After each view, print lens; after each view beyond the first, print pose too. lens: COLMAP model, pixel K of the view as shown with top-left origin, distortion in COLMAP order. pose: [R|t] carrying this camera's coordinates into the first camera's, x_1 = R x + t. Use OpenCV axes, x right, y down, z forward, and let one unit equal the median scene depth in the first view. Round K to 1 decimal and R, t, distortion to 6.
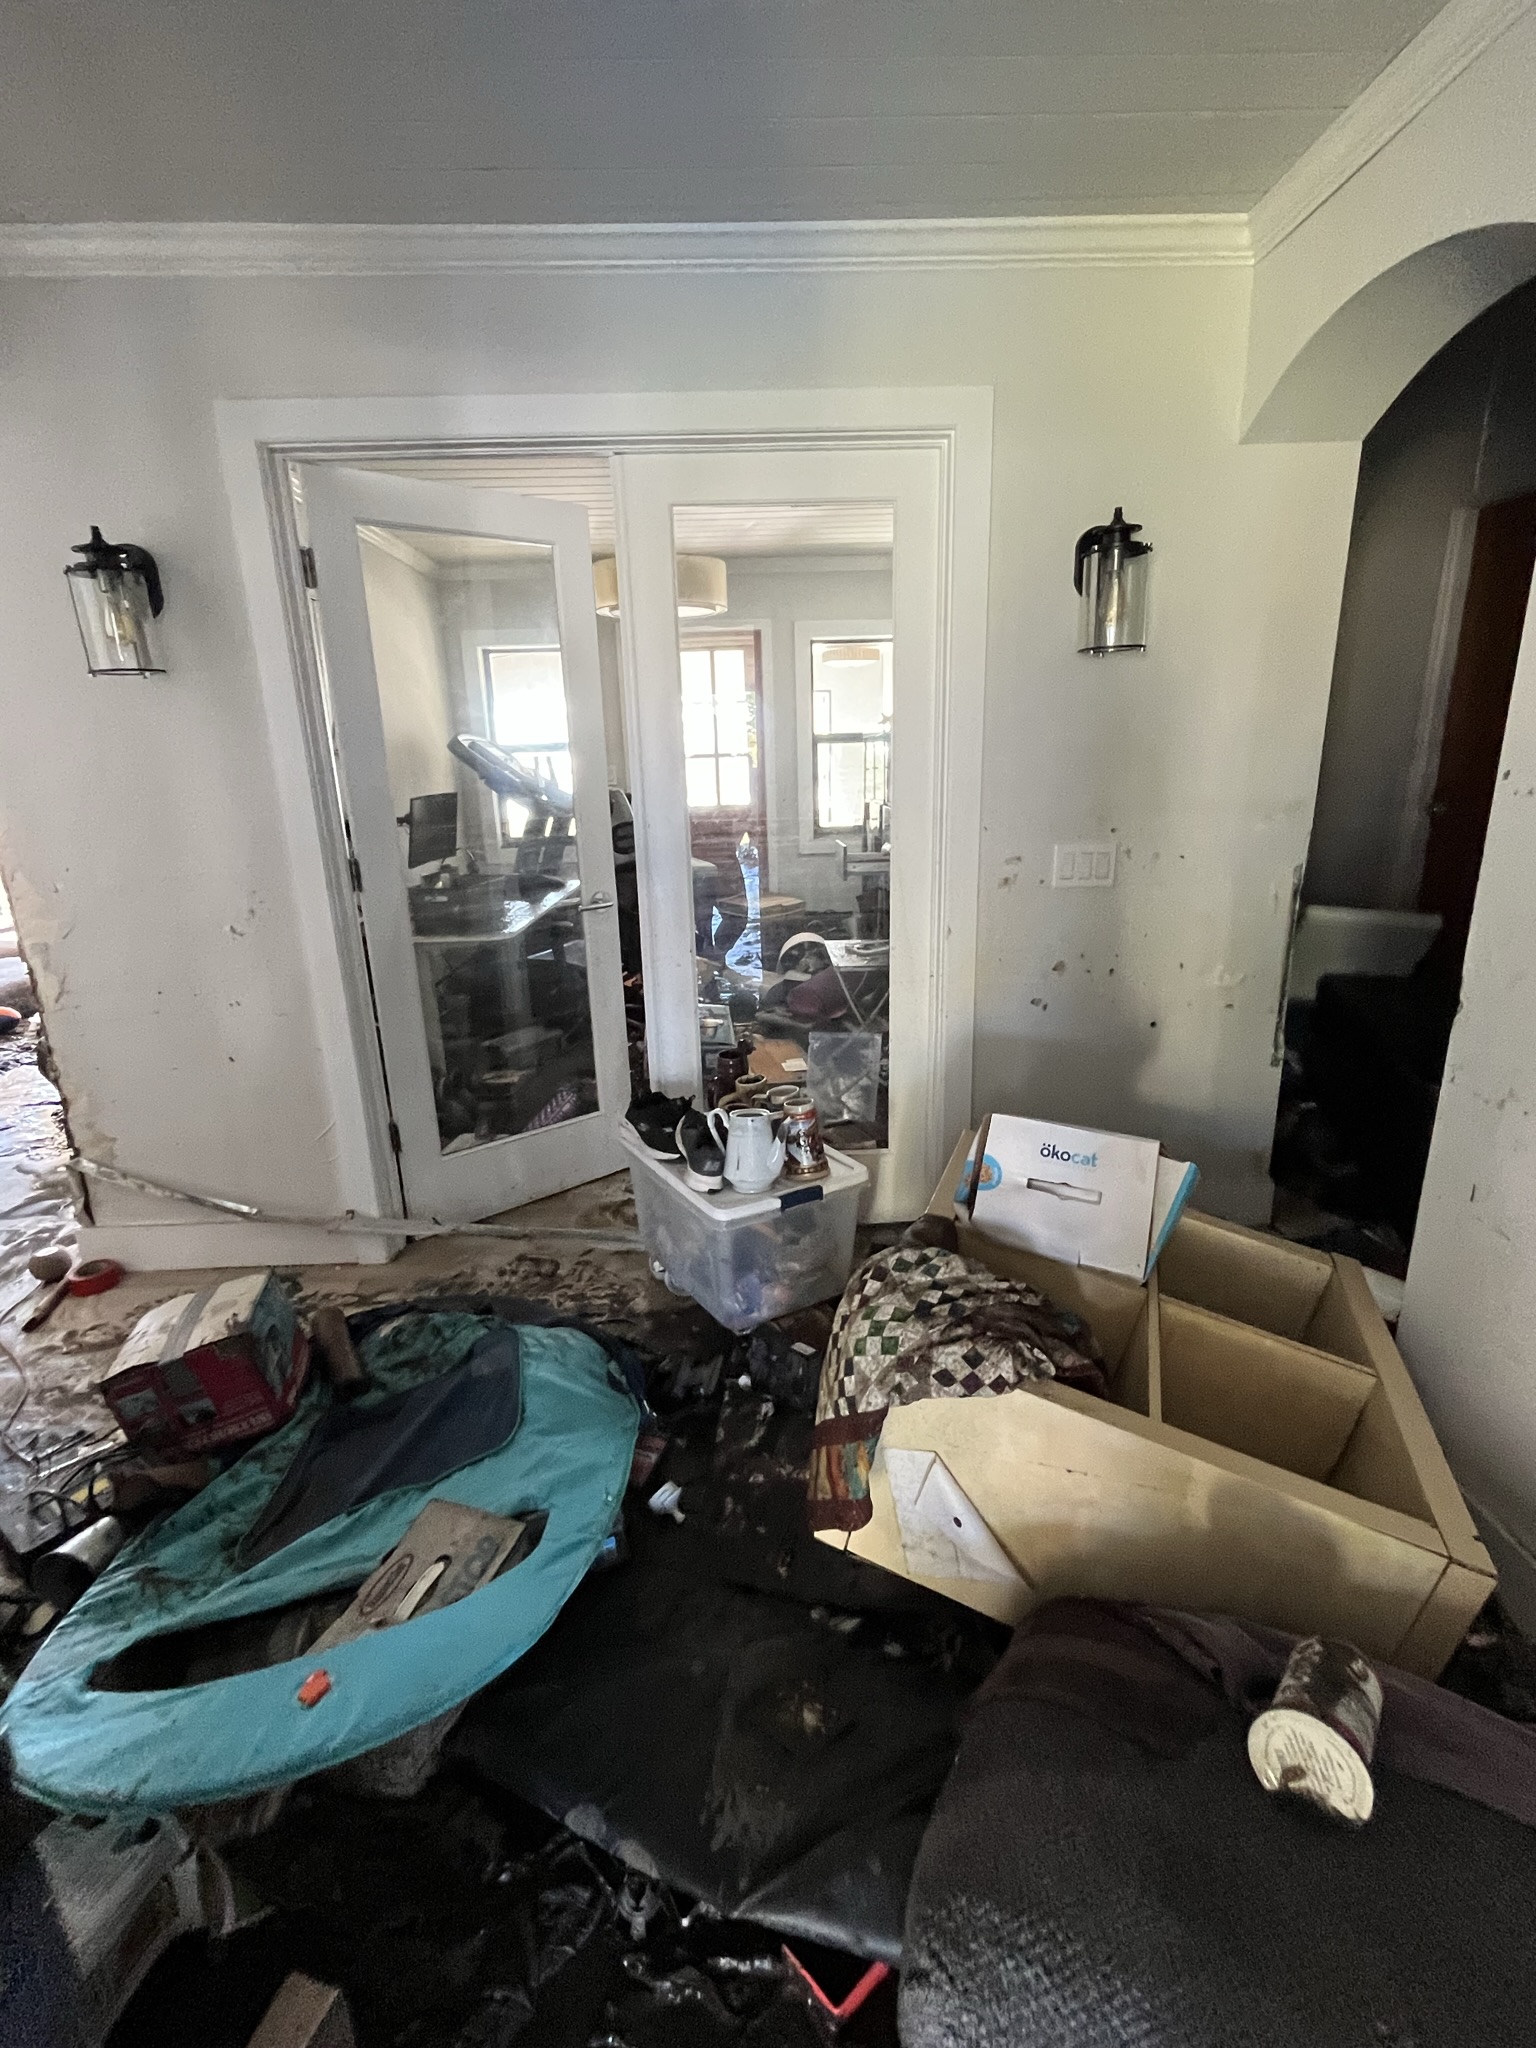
lens RADIAL K [[941.6, 0, 771.8], [0, 941.6, 1017.4], [0, 0, 1]] dist [-0.003367, -0.000953]
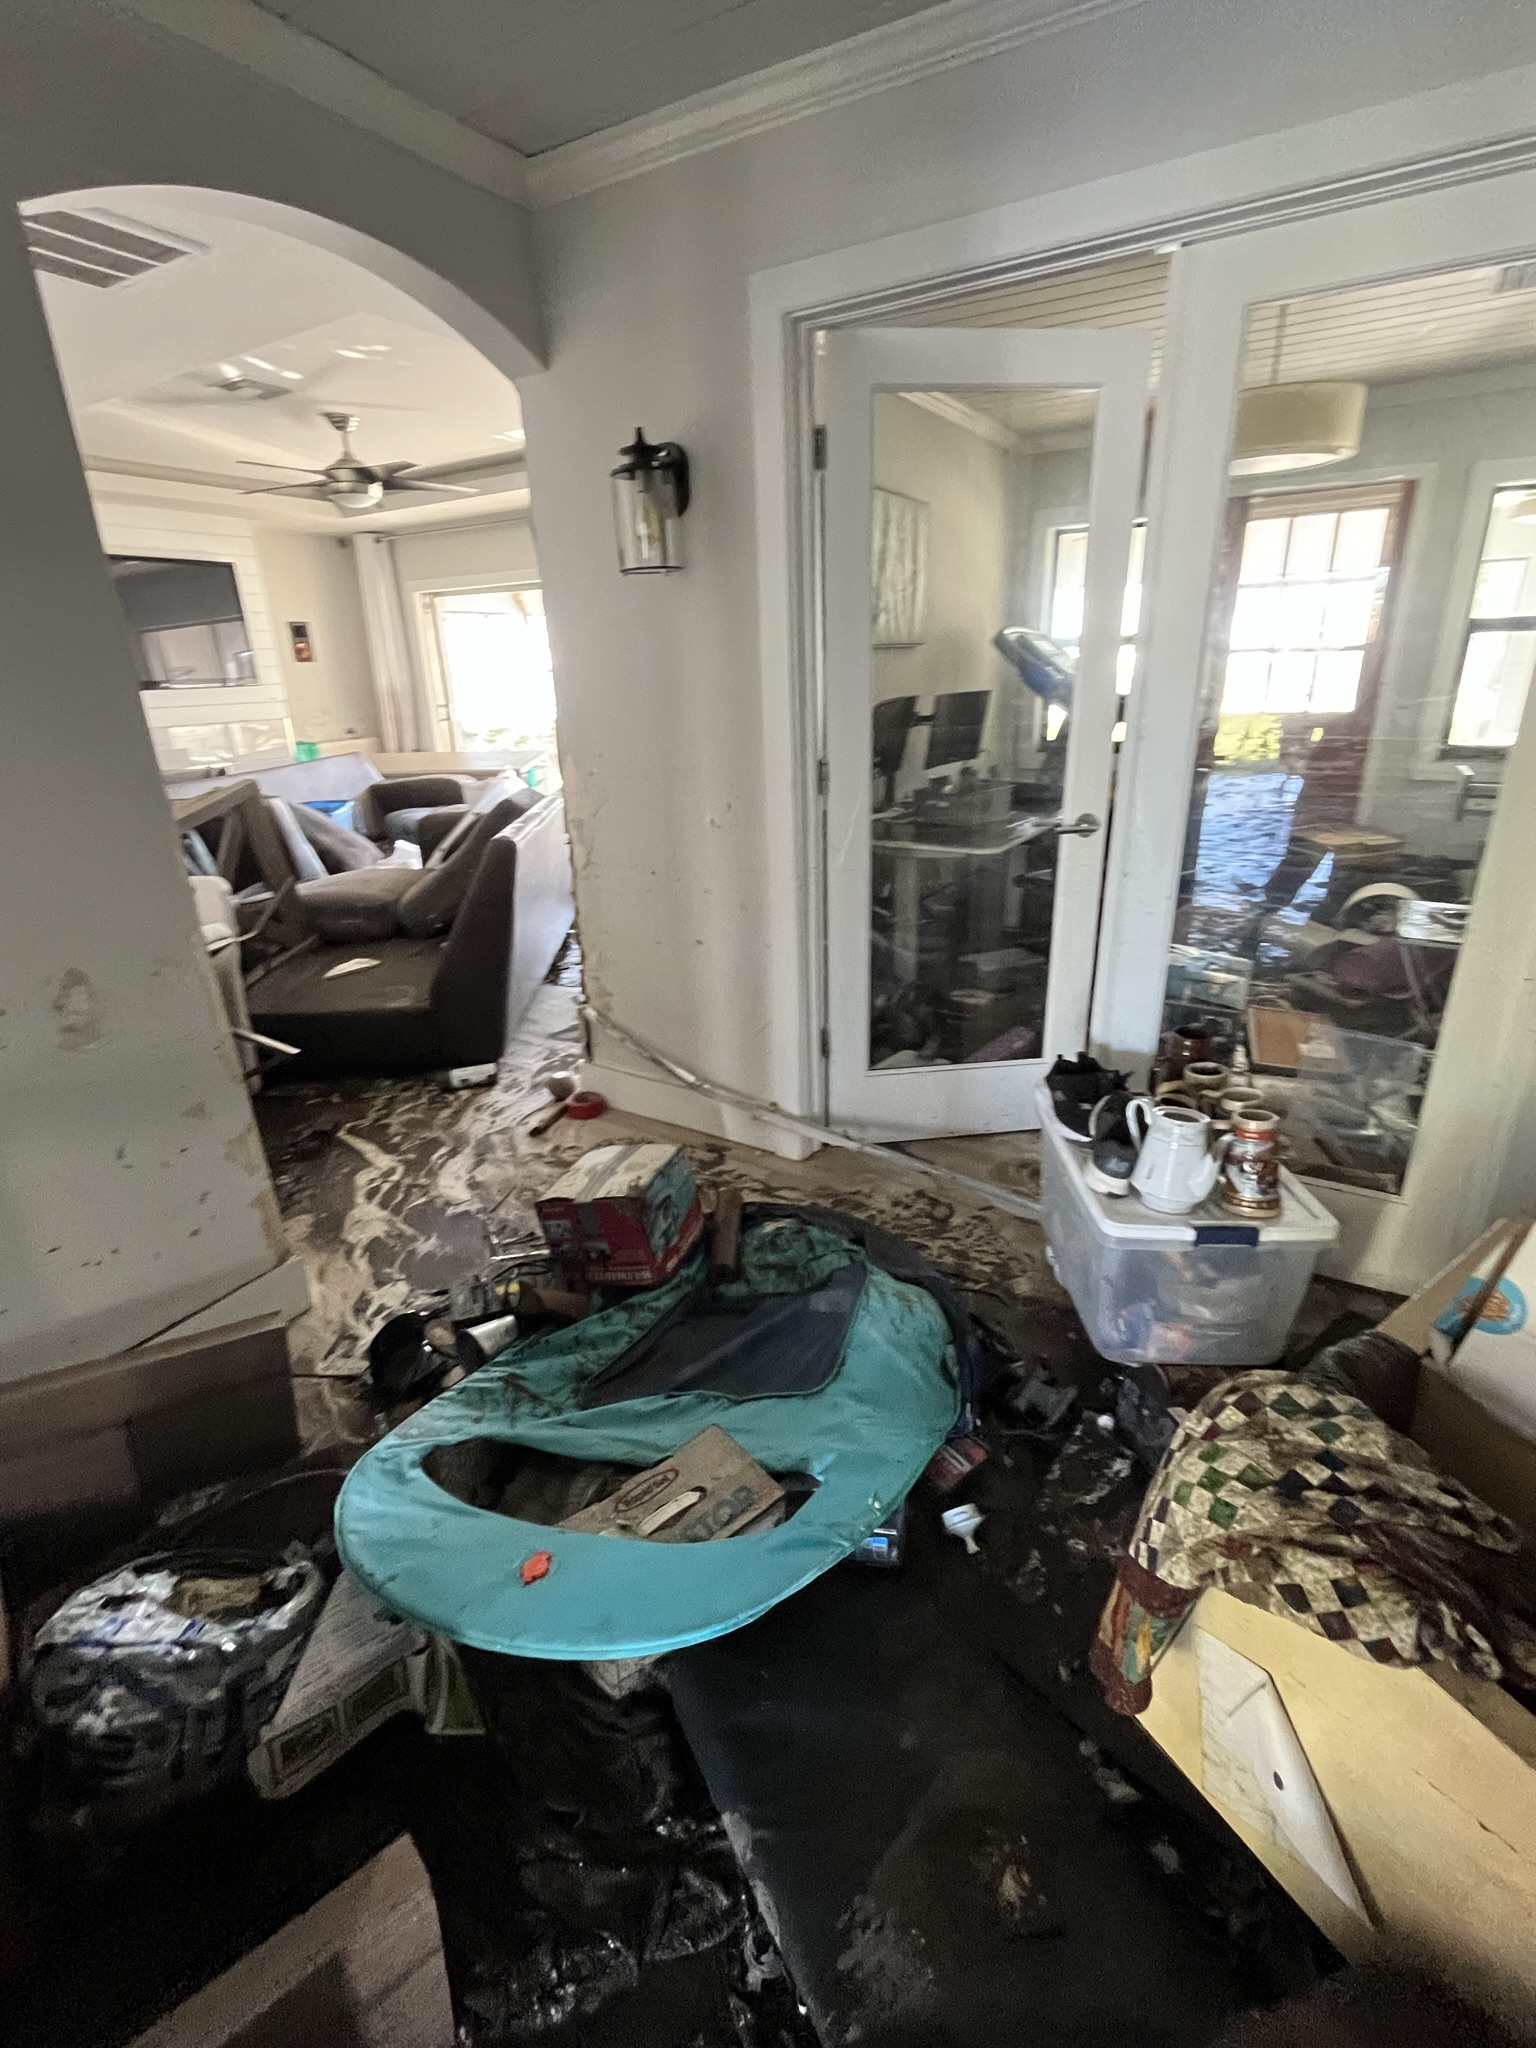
lens RADIAL K [[941.6, 0, 766.8], [0, 941.6, 1023.6], [0, 0, 1]] dist [-0.003367, -0.000953]
pose [[0.832941, 0.199949, -0.515975, 0.080077], [-0.144084, 0.978639, 0.146644, -0.039917], [0.534275, -0.047802, 0.843958, 0.146118]]
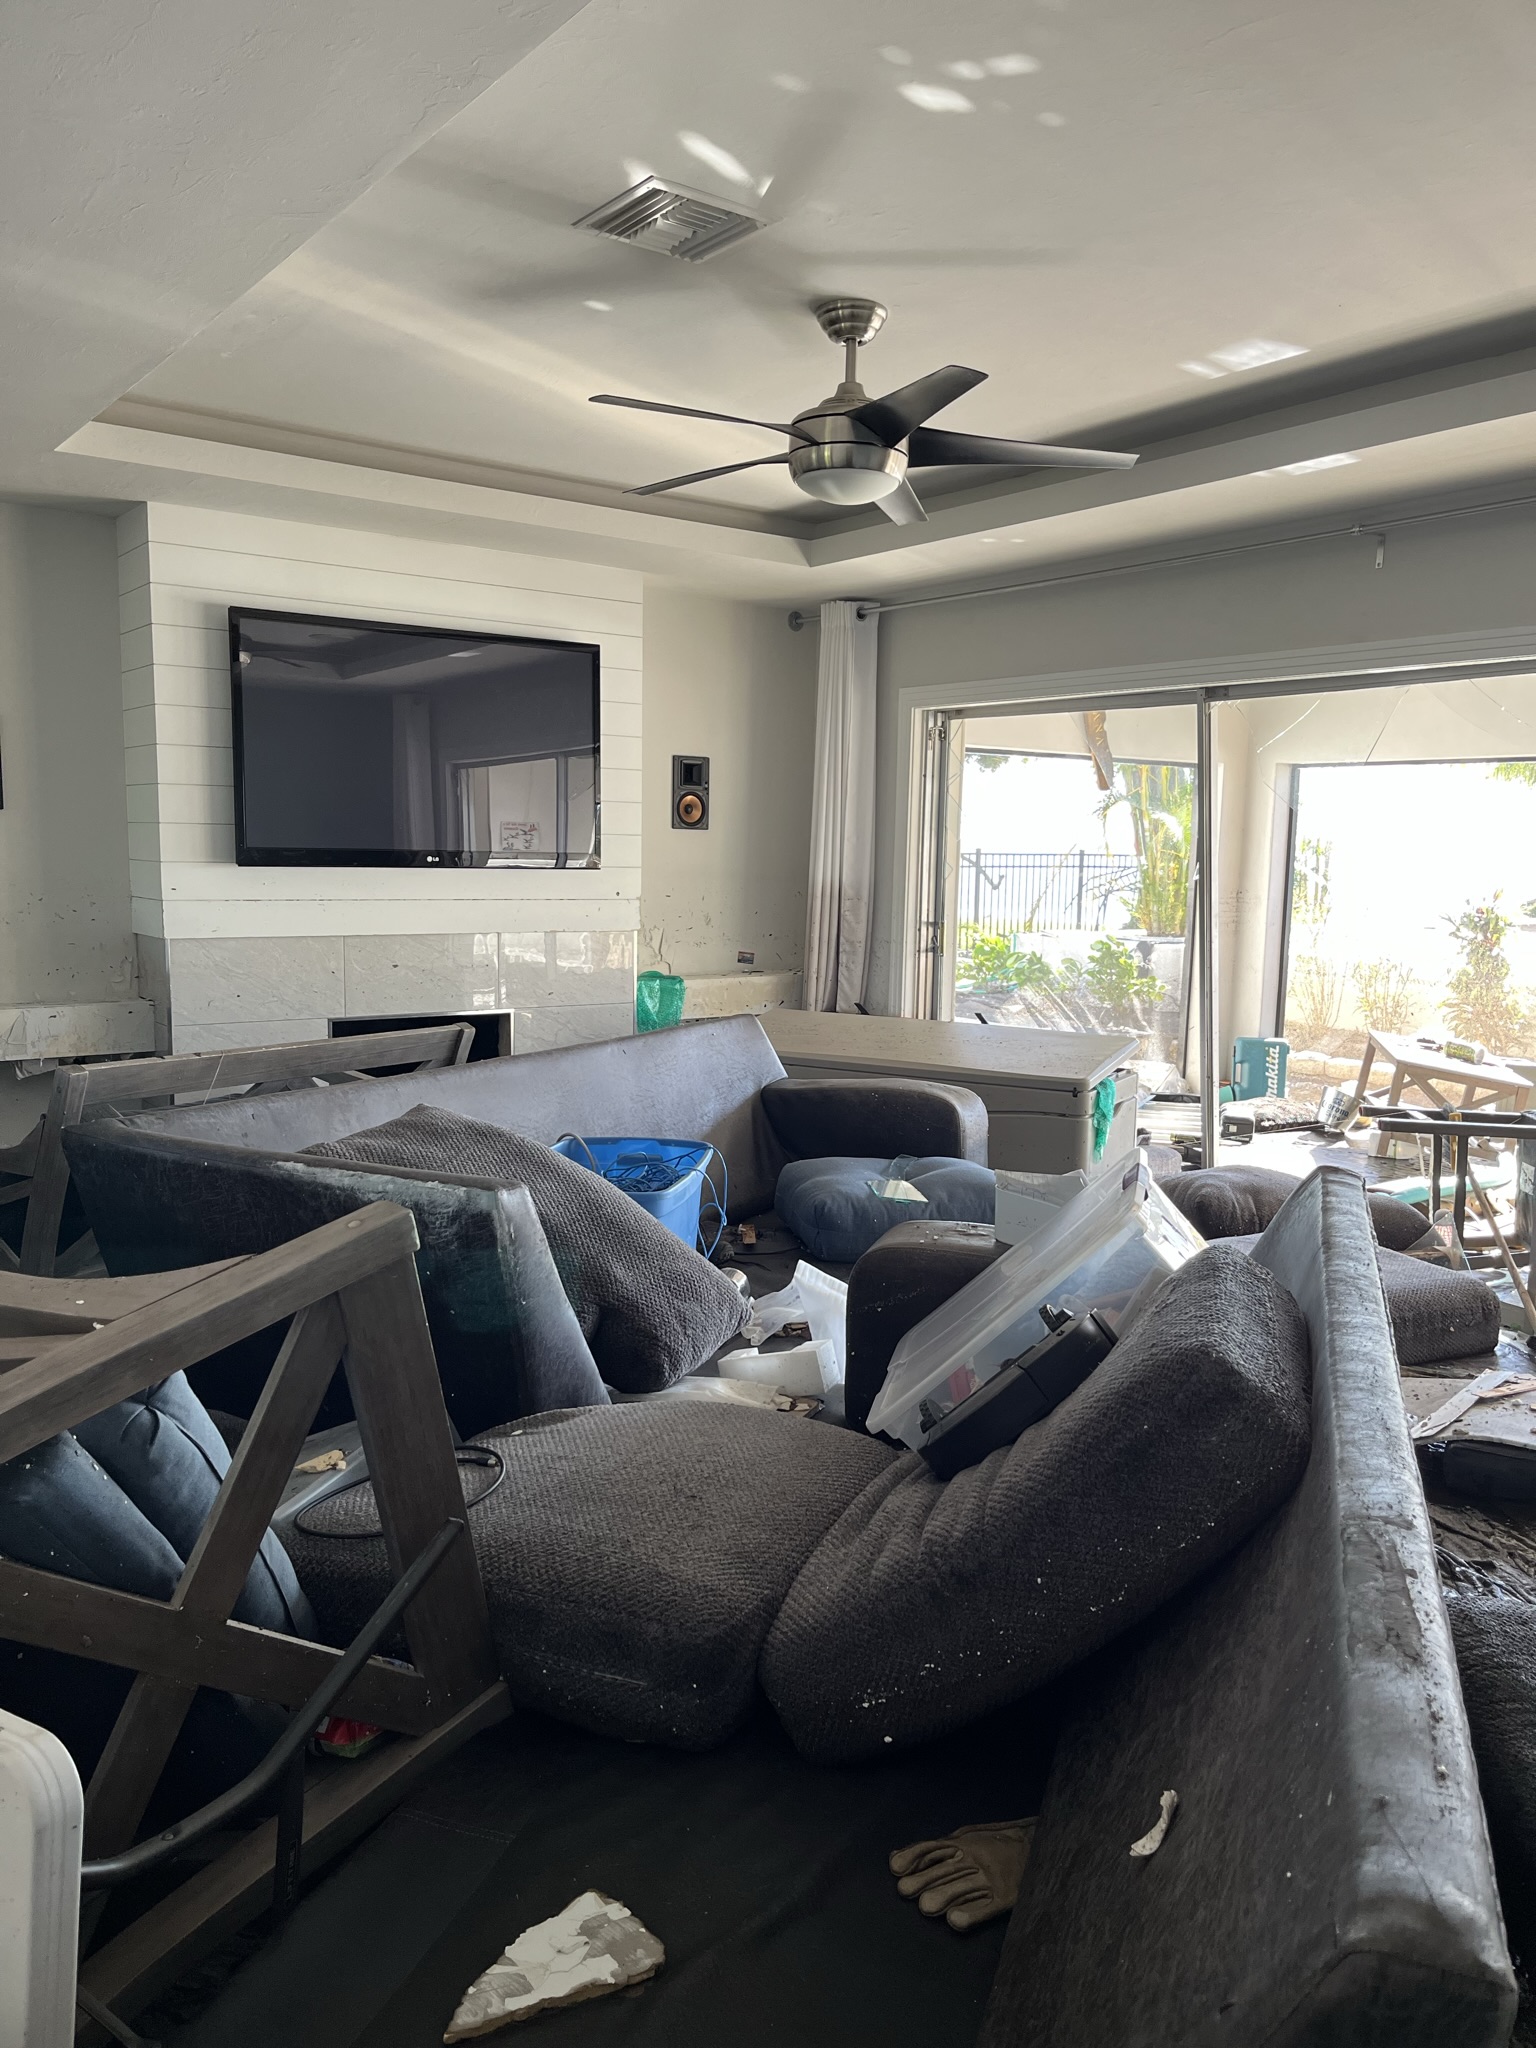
lens RADIAL K [[1547.5, 0, 763.7], [0, 1547.5, 1033.6], [0, 0, 1]] dist [0.055576, -0.044678]
pose [[0.553413, 0.138383, -0.821331, -0.854514], [-0.259651, 0.965625, -0.012259, -0.218905], [0.791401, 0.220043, 0.570320, 0.751421]]
